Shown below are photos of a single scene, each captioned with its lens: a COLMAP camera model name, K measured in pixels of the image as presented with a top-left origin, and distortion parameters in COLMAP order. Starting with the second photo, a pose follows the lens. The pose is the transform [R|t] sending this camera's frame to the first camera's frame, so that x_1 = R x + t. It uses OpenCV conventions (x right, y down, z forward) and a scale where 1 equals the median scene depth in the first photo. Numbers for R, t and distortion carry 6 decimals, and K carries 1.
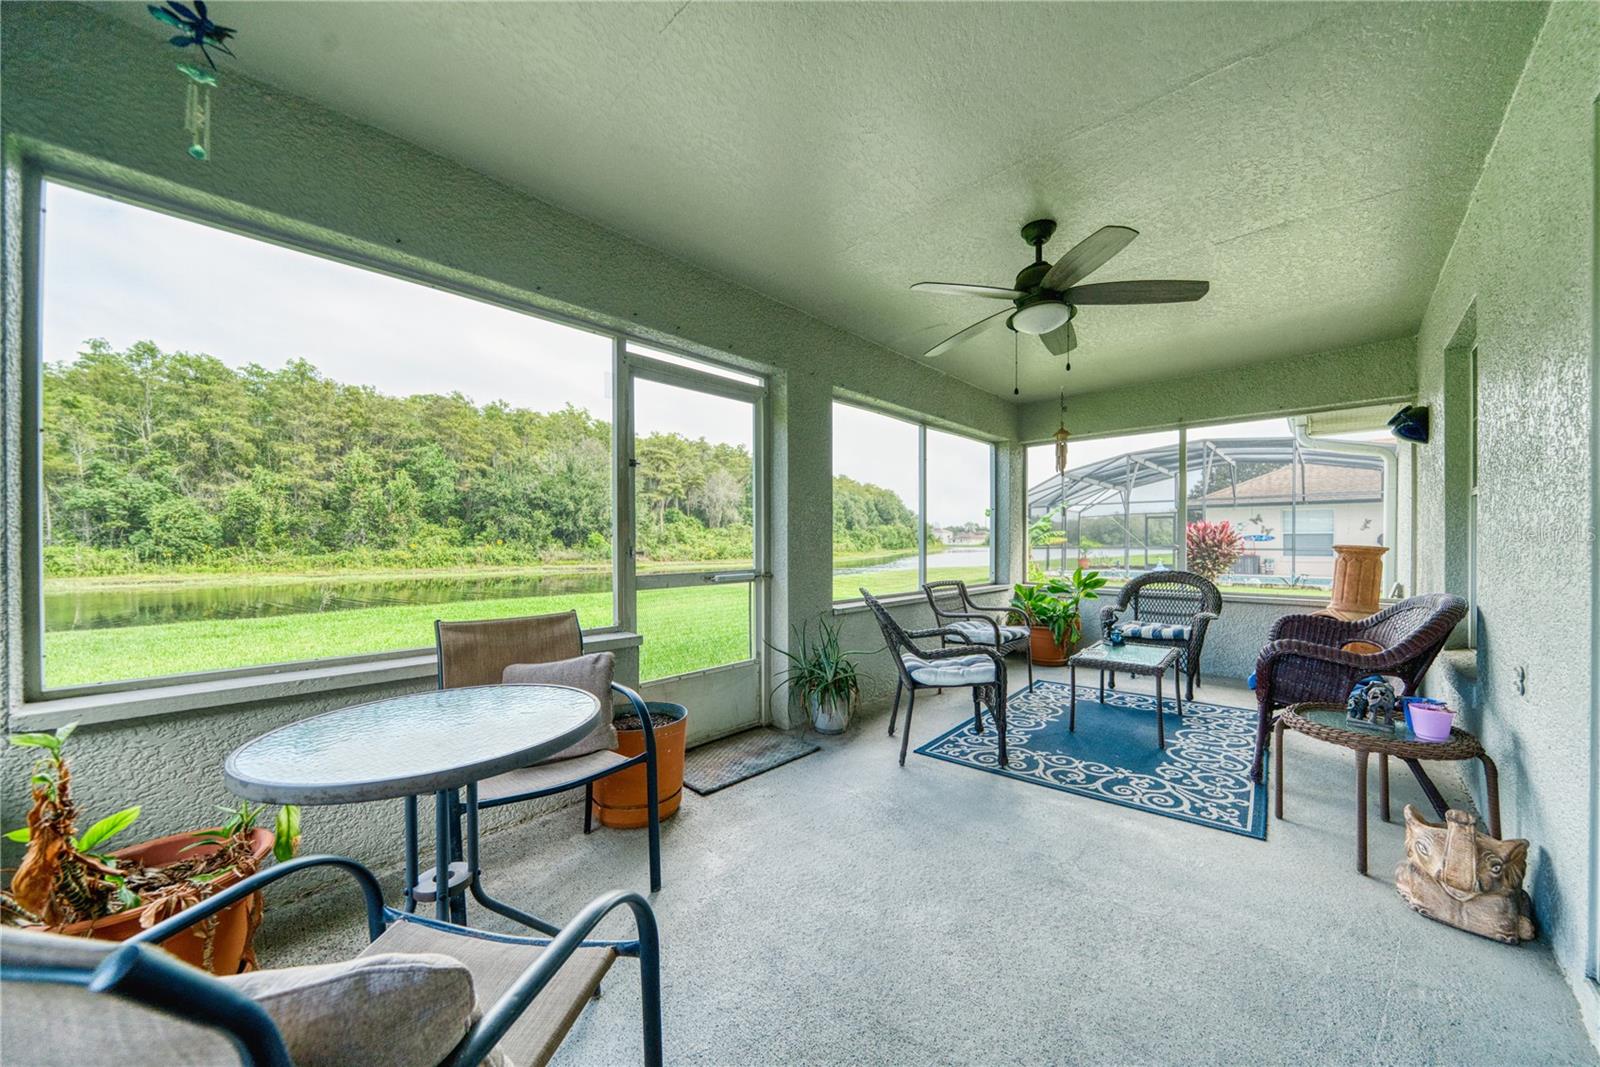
lens RADIAL K [[554.6, 0, 802.3], [0, 554.6, 544.4], [0, 0, 1]] dist [-0.004562, 0.000248]
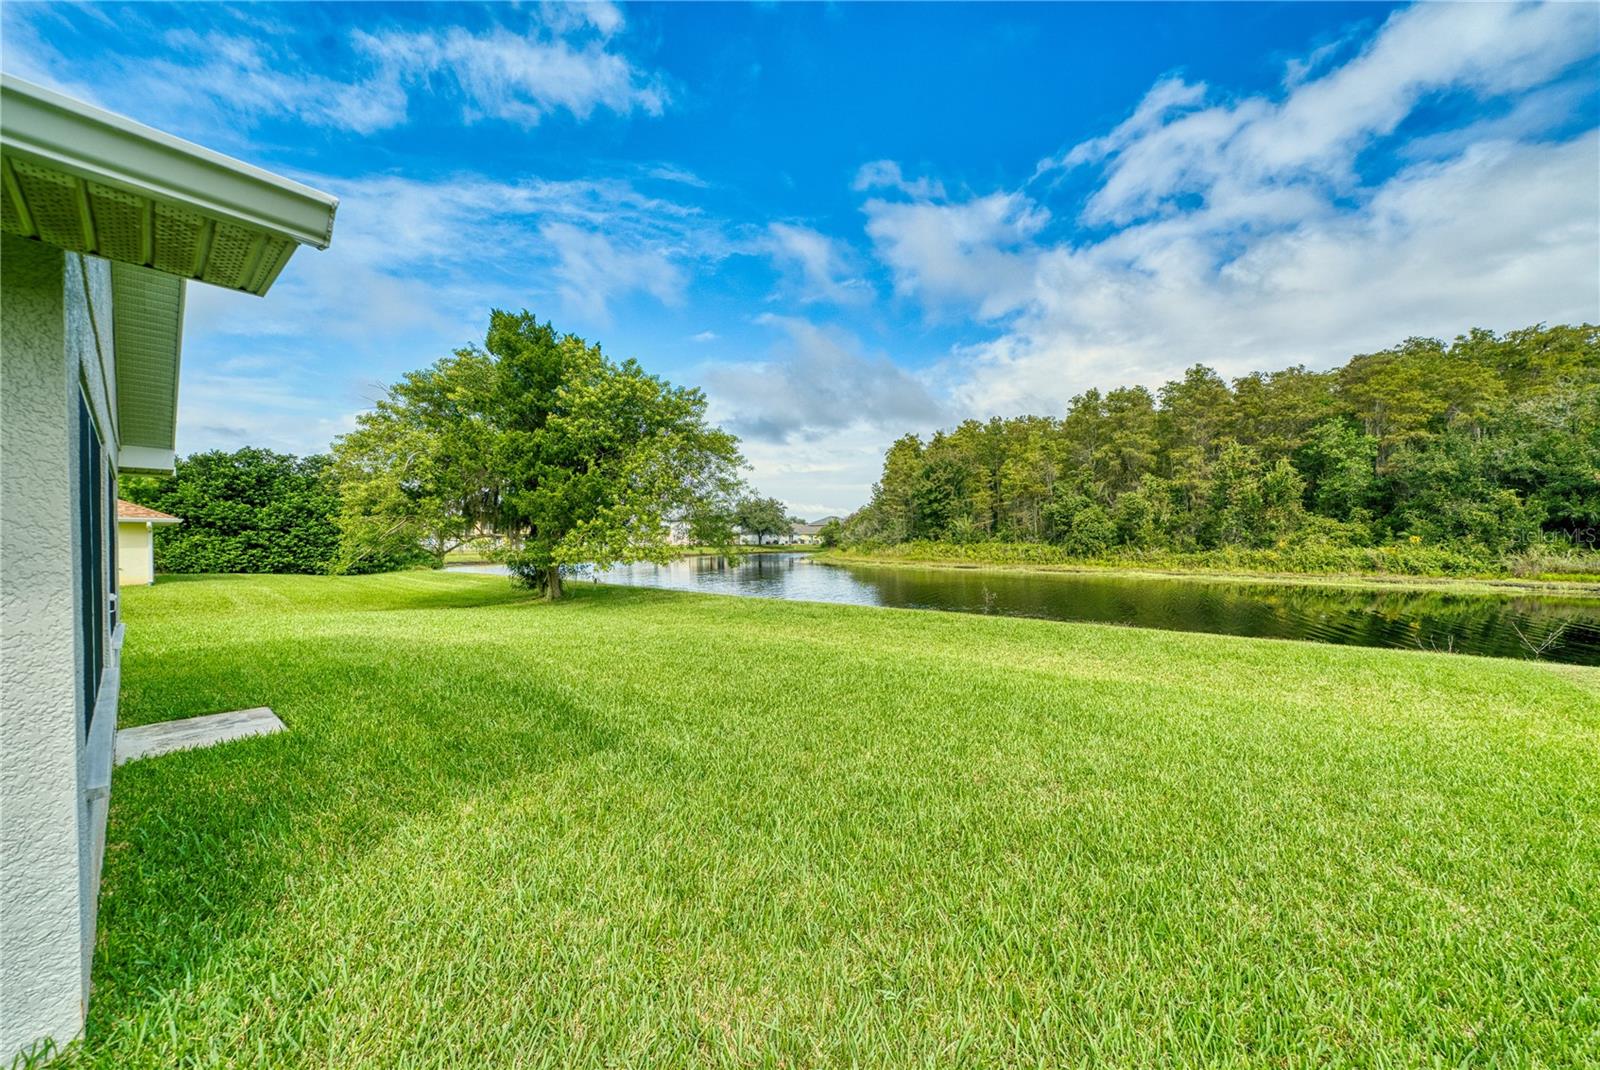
lens RADIAL K [[554.6, 0, 807.7], [0, 554.6, 540.0], [0, 0, 1]] dist [-0.004562, 0.000248]
pose [[0.080856, 0.004855, -0.996714, 0.087096], [0.000934, 0.999987, 0.004947, -0.010574], [0.996725, -0.001331, 0.080851, 0.184669]]
